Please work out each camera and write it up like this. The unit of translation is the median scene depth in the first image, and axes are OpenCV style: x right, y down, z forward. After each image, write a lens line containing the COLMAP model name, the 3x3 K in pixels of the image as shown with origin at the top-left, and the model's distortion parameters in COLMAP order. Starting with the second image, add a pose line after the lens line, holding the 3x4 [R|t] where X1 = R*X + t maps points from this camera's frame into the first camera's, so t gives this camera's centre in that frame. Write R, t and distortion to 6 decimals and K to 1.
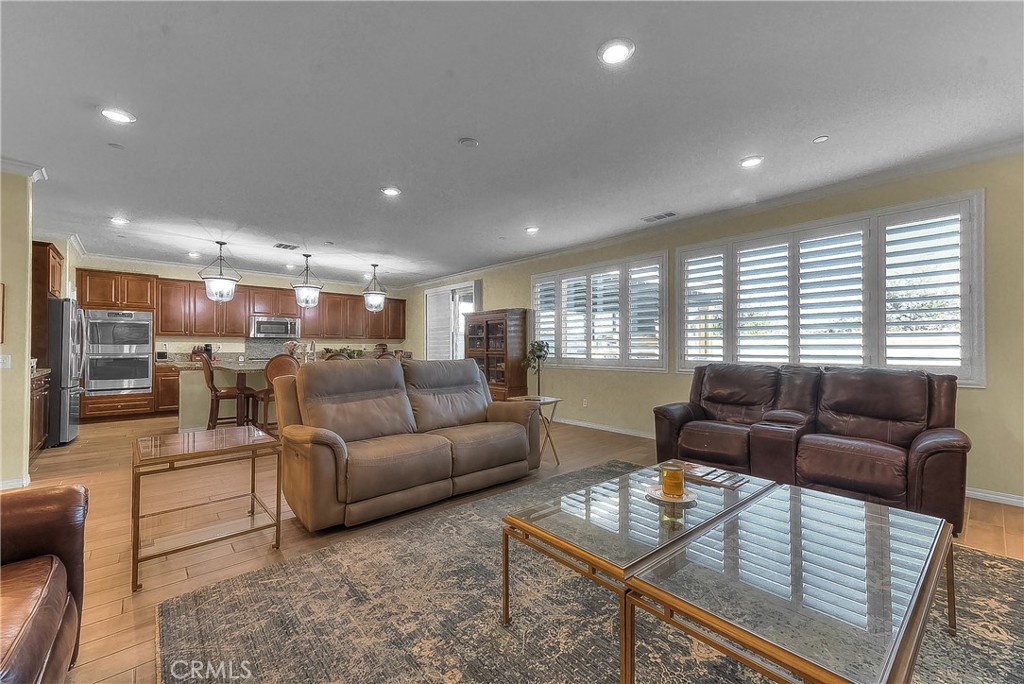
lens RADIAL K [[413.6, 0, 514.0], [0, 413.6, 346.2], [0, 0, 1]] dist [0.019378, -0.000134]
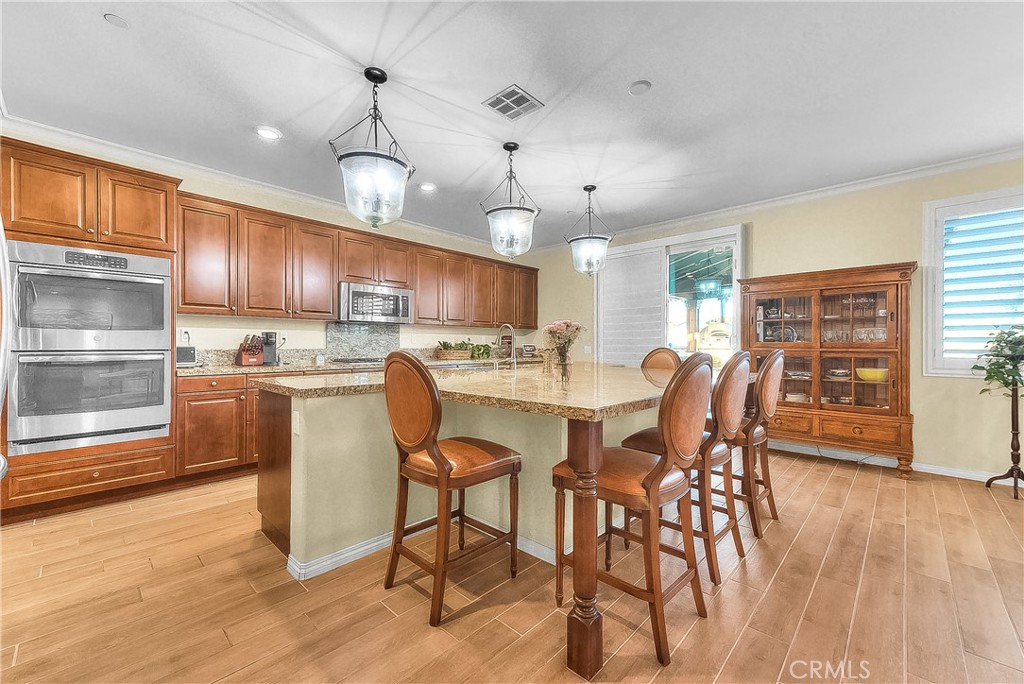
lens RADIAL K [[408.7, 0, 512.9], [0, 408.7, 345.0], [0, 0, 1]] dist [0.020693, -0.000263]
pose [[0.996684, 0.001845, 0.081354, -0.499640], [-0.002177, 0.999990, 0.003985, 0.008718], [-0.081346, -0.004149, 0.996677, 0.492781]]
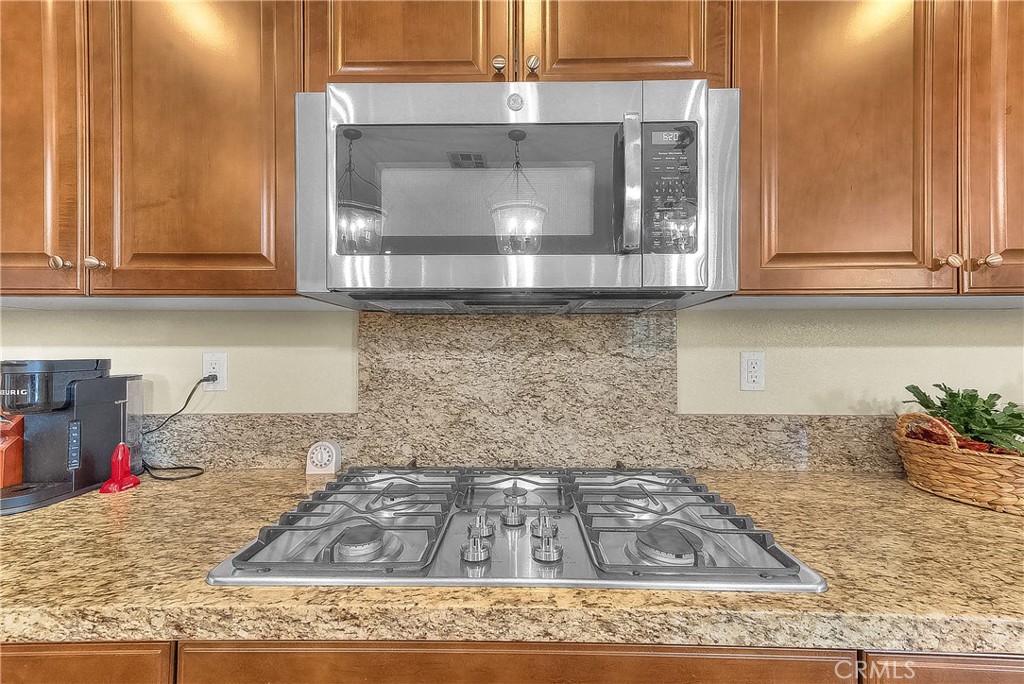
lens RADIAL K [[400.8, 0, 513.2], [0, 400.8, 346.0], [0, 0, 1]] dist [0.018420, -0.000080]
pose [[0.731644, -0.007769, -0.681643, -0.578426], [0.003639, 0.999965, -0.007490, -0.007954], [0.681677, 0.002999, 0.731647, 1.061027]]
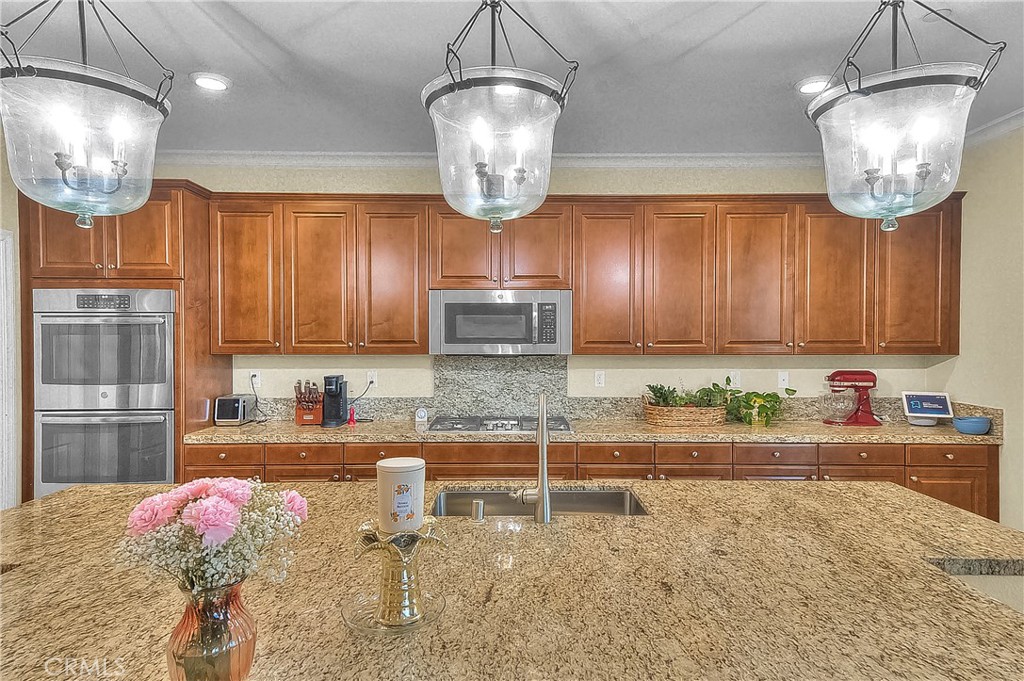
lens RADIAL K [[612.2, 0, 514.2], [0, 612.2, 342.6], [0, 0, 1]] dist [0.052929, 0.000493]
pose [[0.748988, 0.005525, -0.662560, -0.297394], [0.003299, 0.999922, 0.012067, -0.040182], [0.662575, -0.011224, 0.748911, 0.758046]]
